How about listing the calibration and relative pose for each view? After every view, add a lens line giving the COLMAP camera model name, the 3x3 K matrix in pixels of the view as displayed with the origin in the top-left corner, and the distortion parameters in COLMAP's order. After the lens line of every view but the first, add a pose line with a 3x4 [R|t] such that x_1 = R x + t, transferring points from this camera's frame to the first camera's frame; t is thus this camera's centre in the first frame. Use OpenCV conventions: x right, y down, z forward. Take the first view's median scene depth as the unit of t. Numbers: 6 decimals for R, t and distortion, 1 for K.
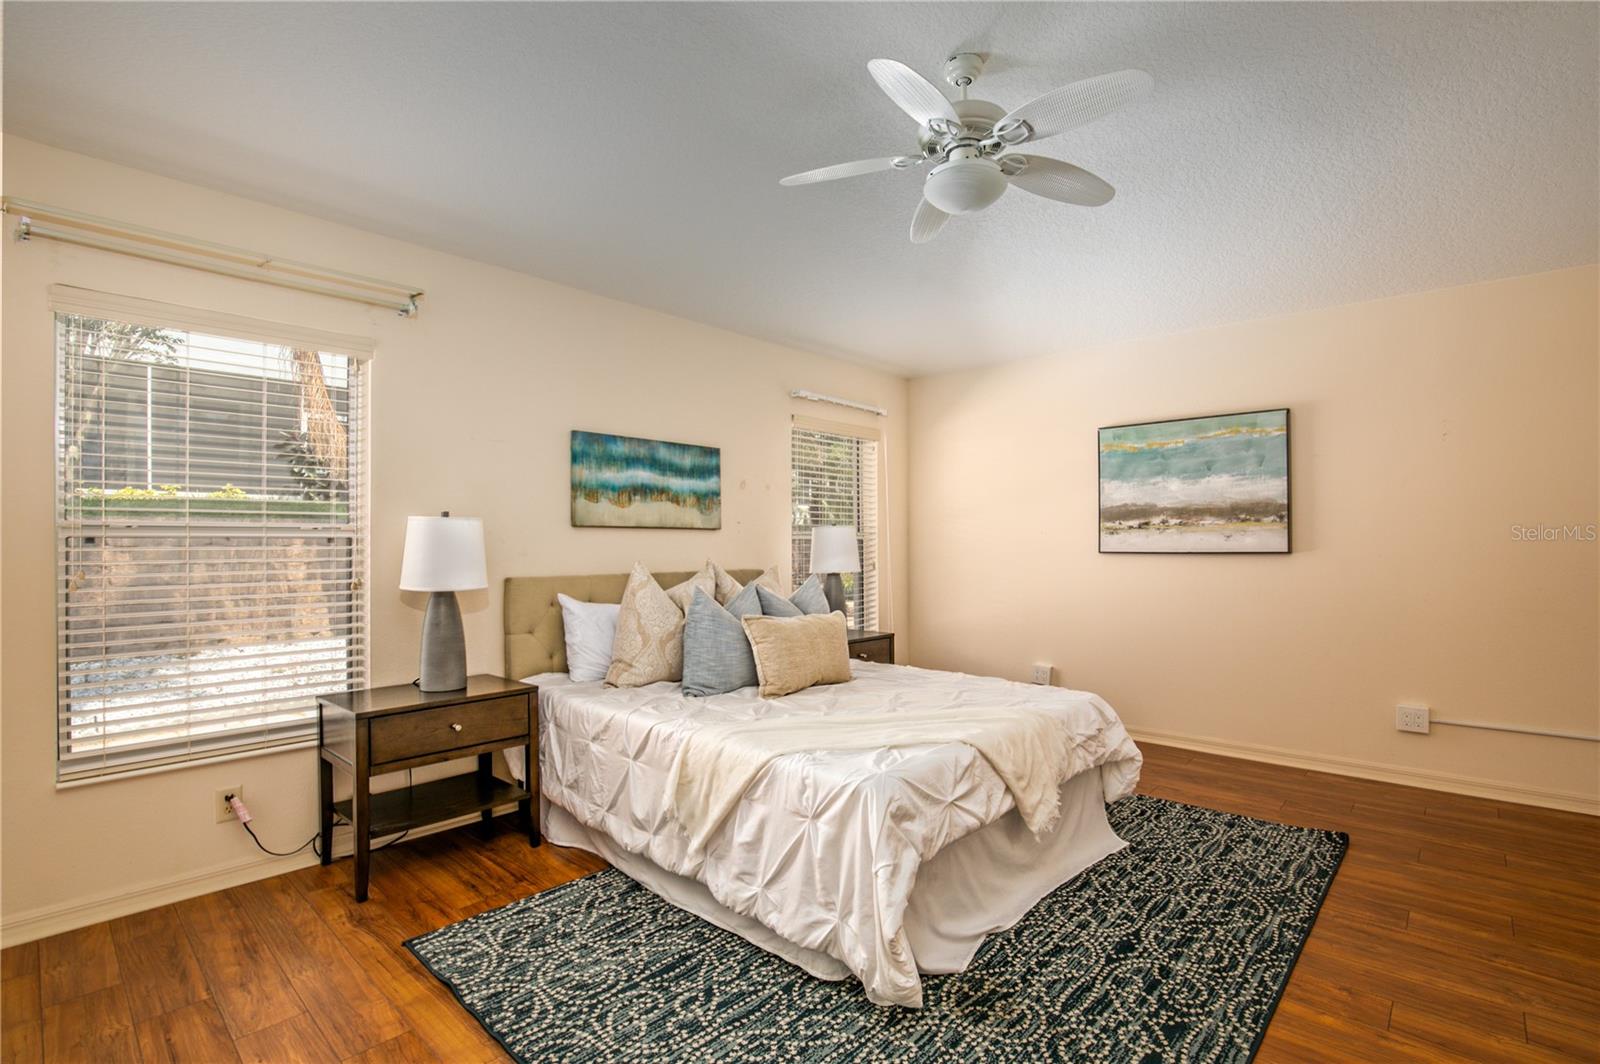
lens RADIAL K [[741.0, 0, 800.0], [0, 741.0, 532.0], [0, 0, 1]] dist [-0.001247, -0.000070]
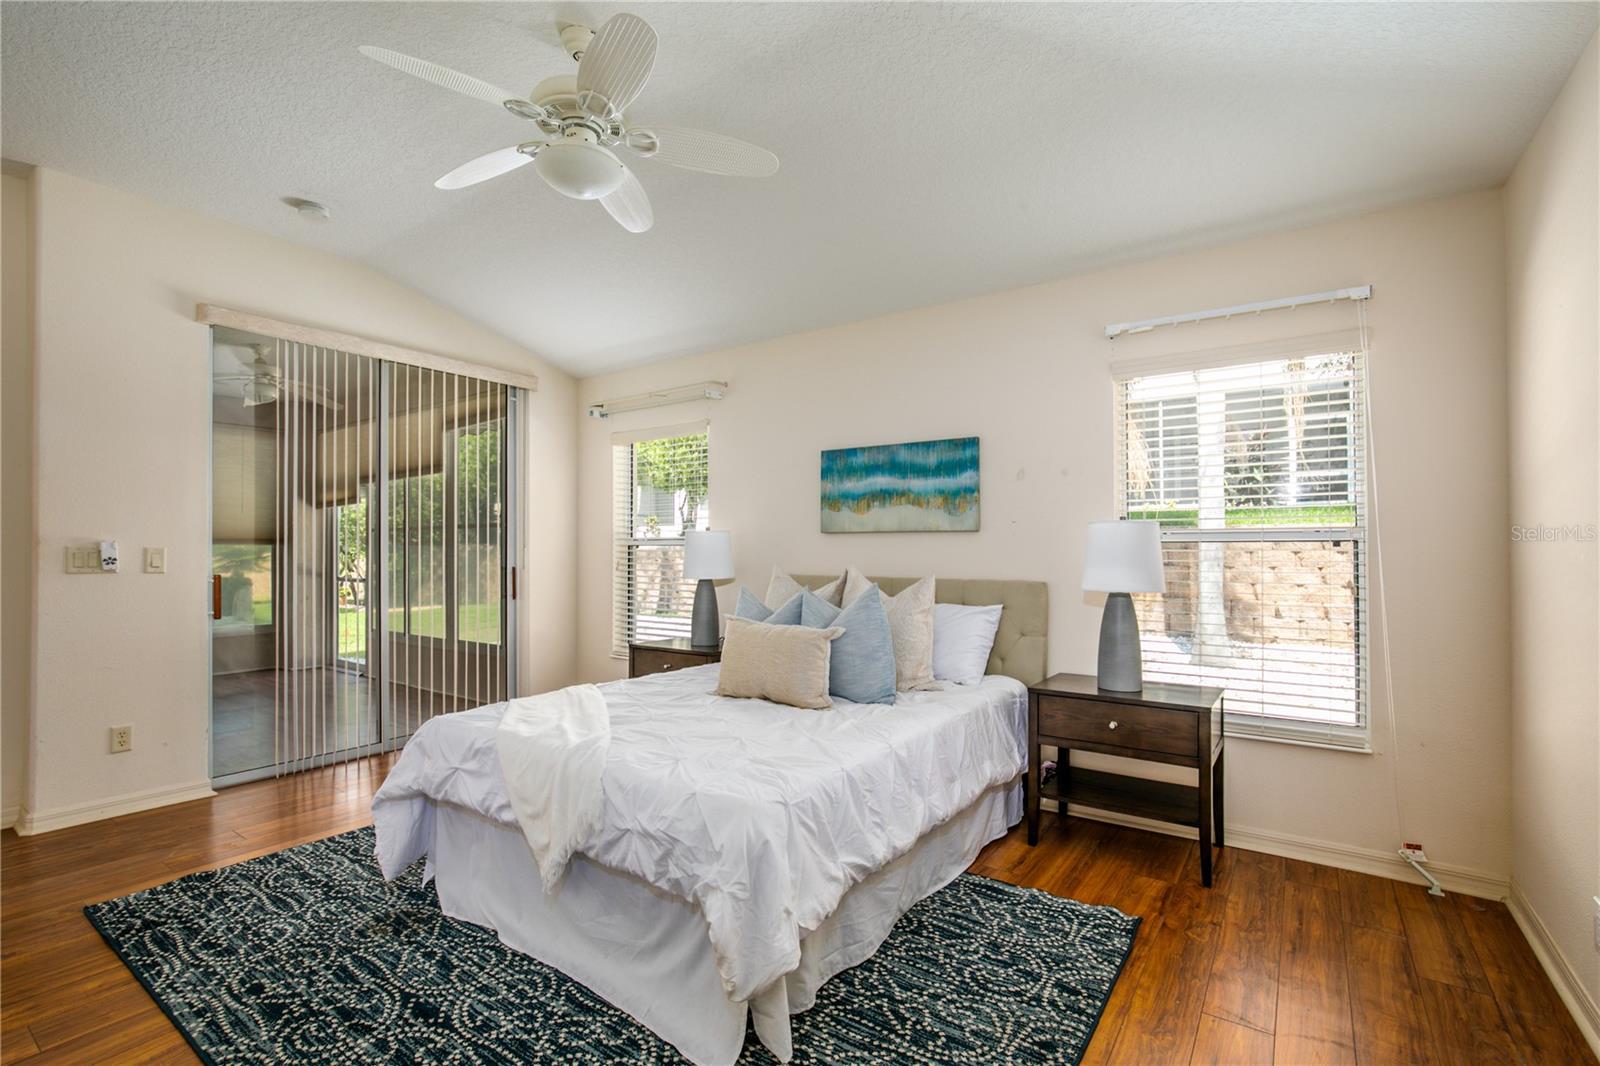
lens RADIAL K [[711.2, 0, 800.0], [0, 711.2, 533.0], [0, 0, 1]] dist [-0.029104, 0.014277]
pose [[0.141818, -0.014768, -0.989783, 0.803824], [0.017112, 0.999776, -0.012465, 0.006517], [0.989745, -0.015170, 0.142039, 0.801466]]
